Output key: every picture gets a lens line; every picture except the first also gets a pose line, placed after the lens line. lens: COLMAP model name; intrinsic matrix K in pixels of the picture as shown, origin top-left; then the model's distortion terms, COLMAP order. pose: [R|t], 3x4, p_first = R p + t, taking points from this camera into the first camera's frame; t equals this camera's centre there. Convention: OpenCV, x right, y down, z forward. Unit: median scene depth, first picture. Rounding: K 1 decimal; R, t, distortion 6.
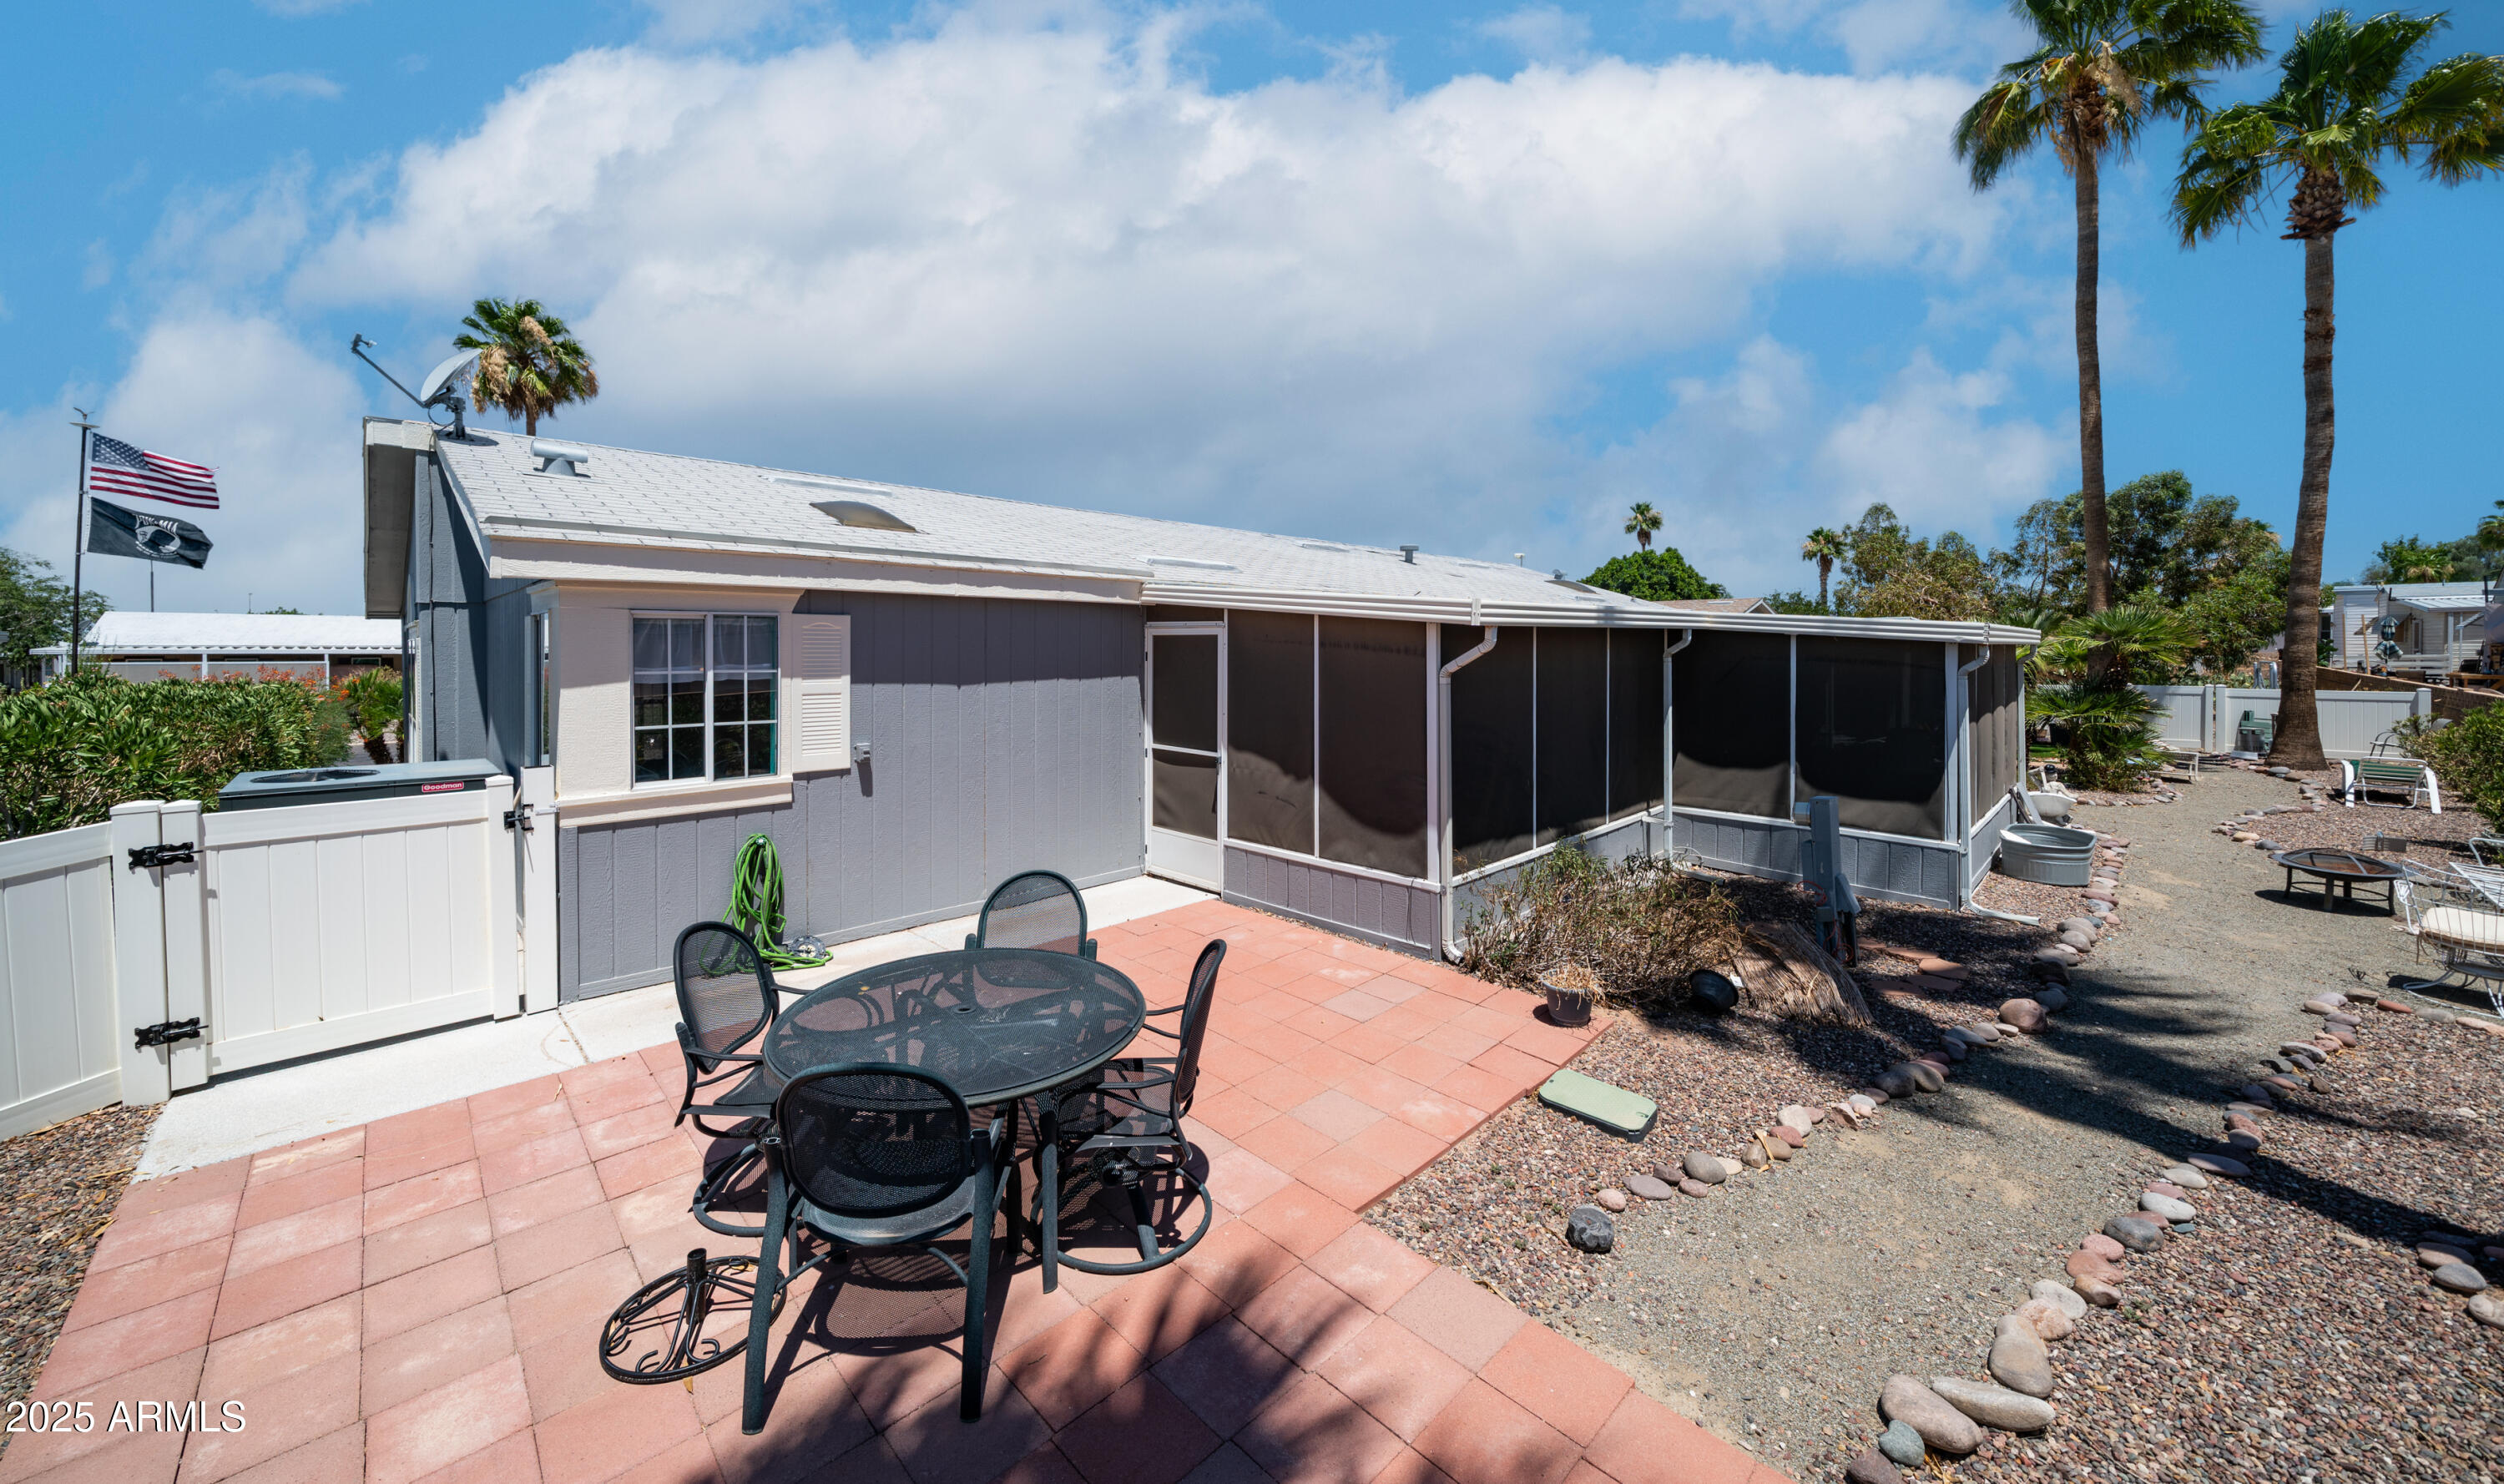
lens RADIAL K [[903.5, 0, 1205.0], [0, 903.5, 655.4], [0, 0, 1]] dist [-0.002494, -0.000234]
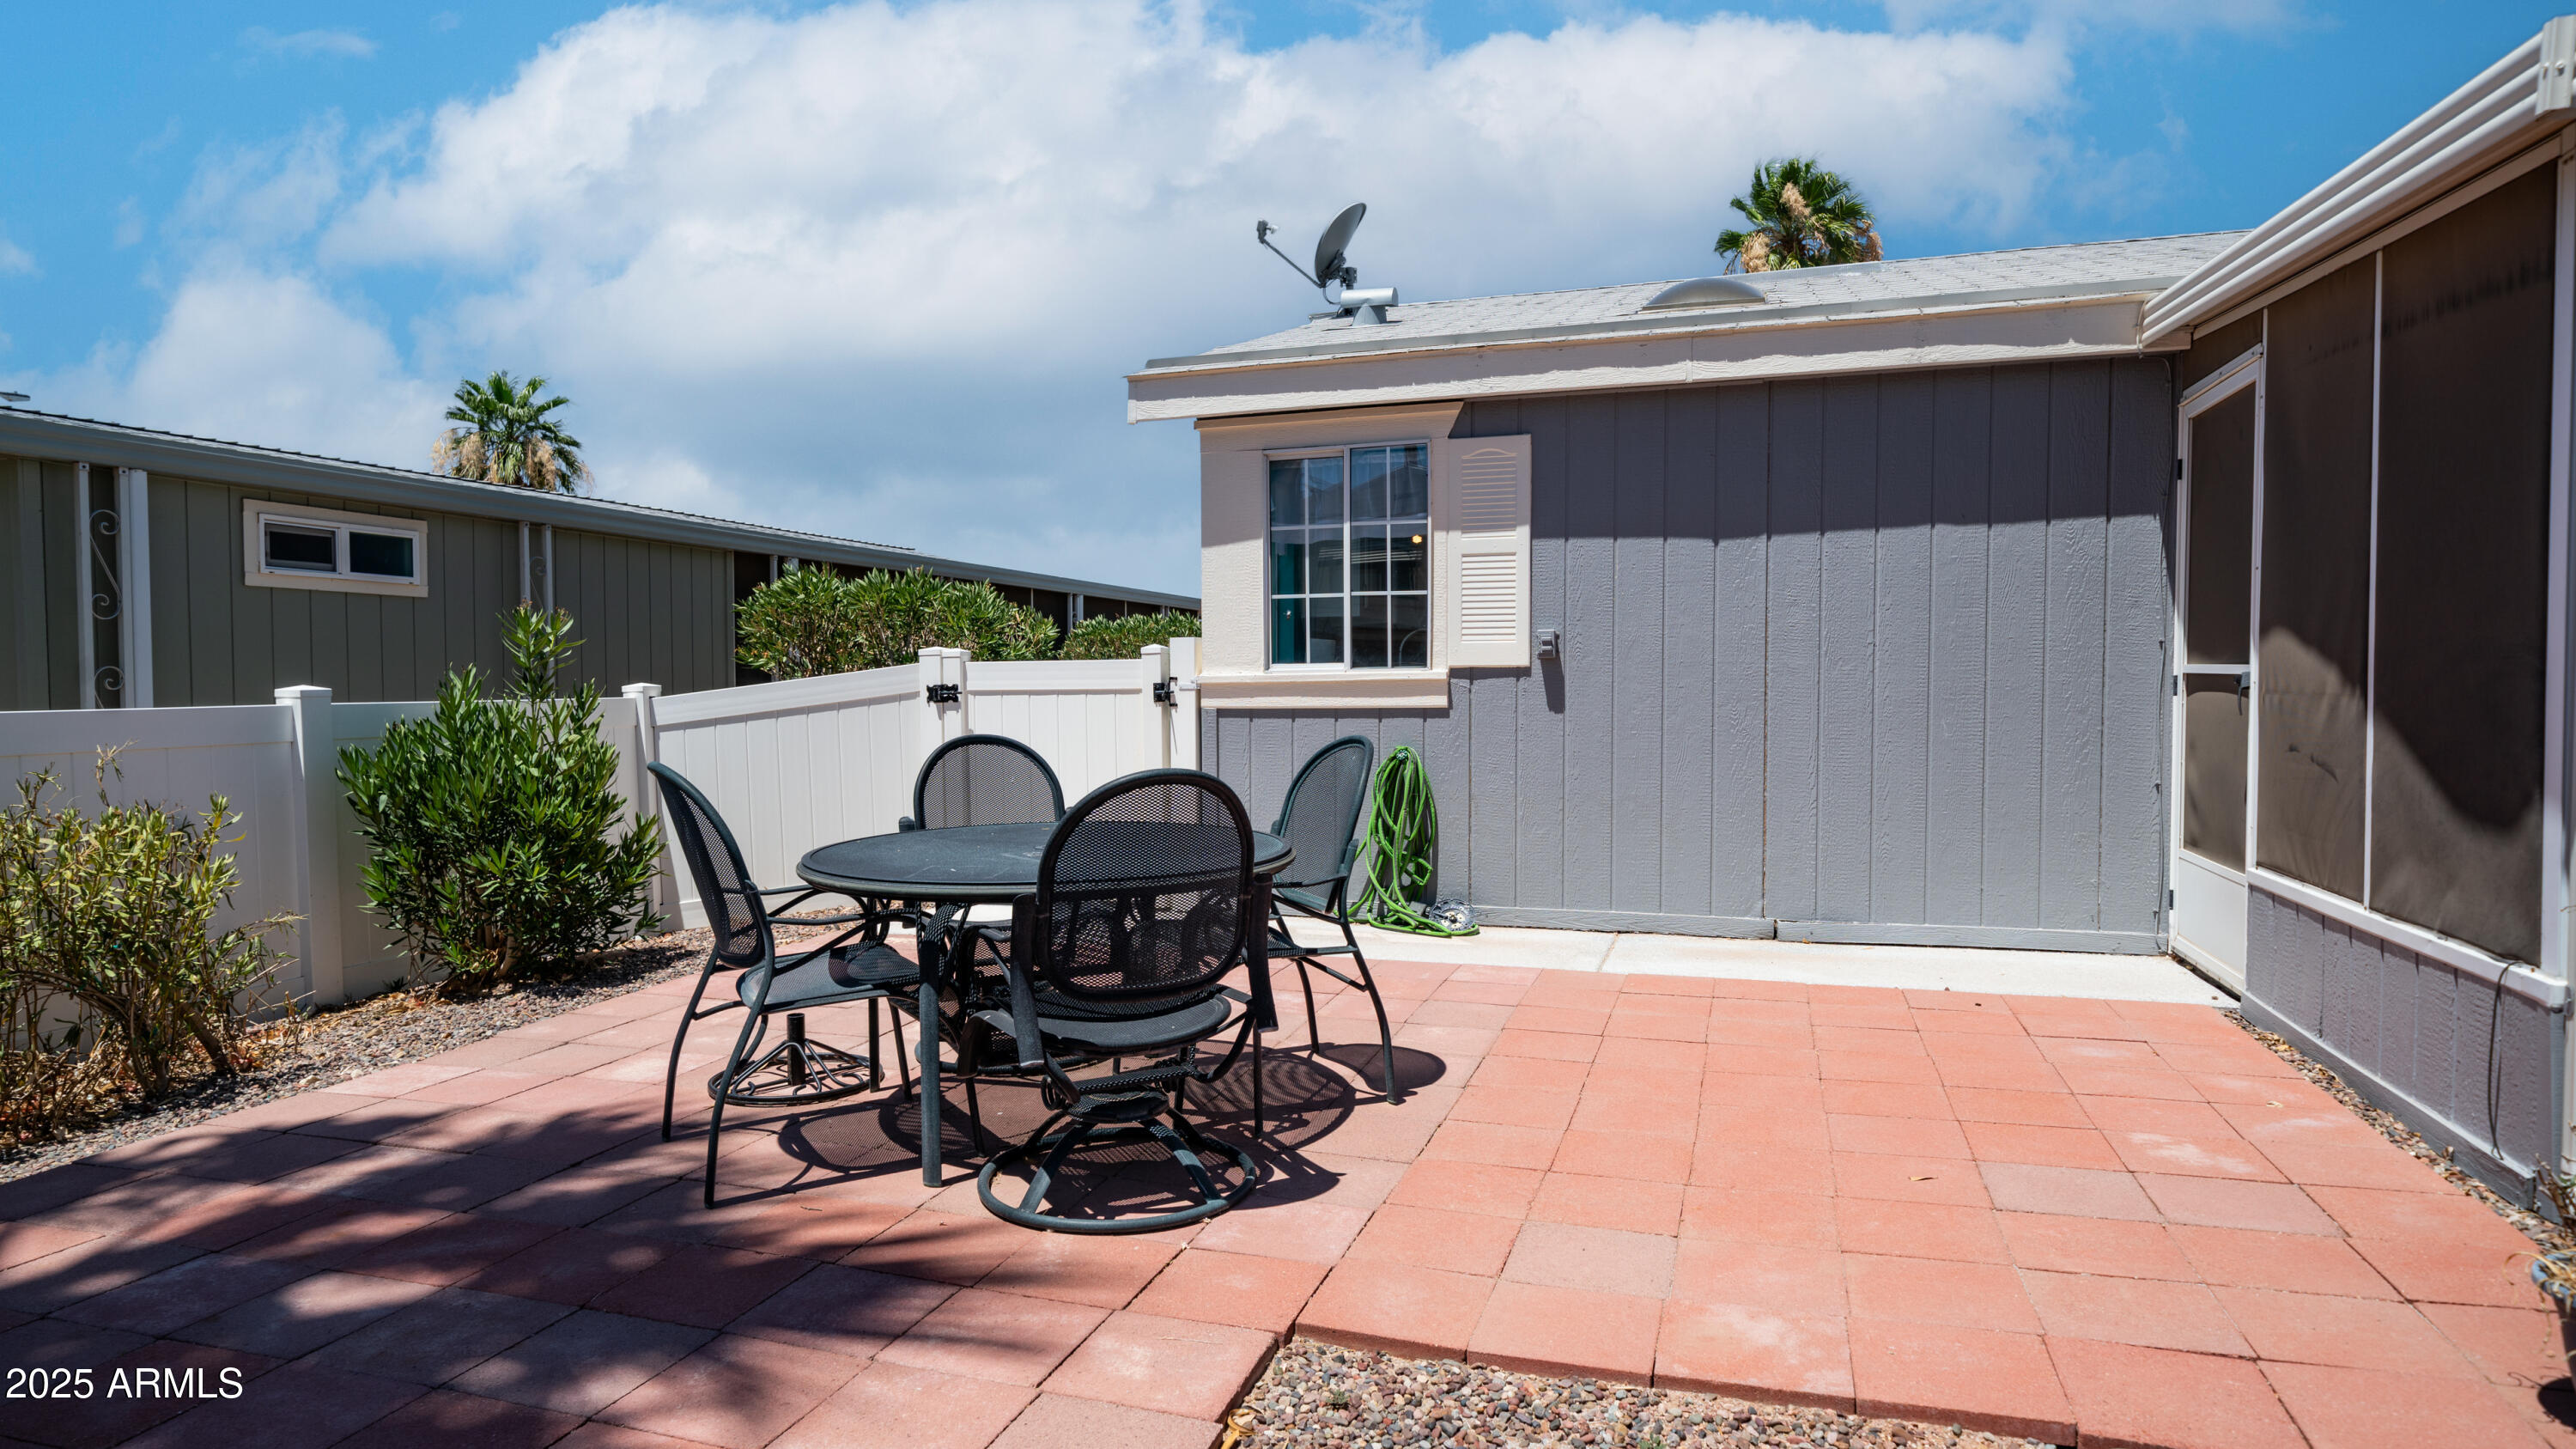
lens RADIAL K [[1491.0, 0, 1288.2], [0, 1491.0, 727.9], [0, 0, 1]] dist [0.003153, 0.001666]
pose [[0.458257, 0.020688, -0.888579, 0.490211], [-0.007461, 0.999783, 0.019430, 0.147741], [0.888789, -0.002275, 0.458312, 0.337294]]
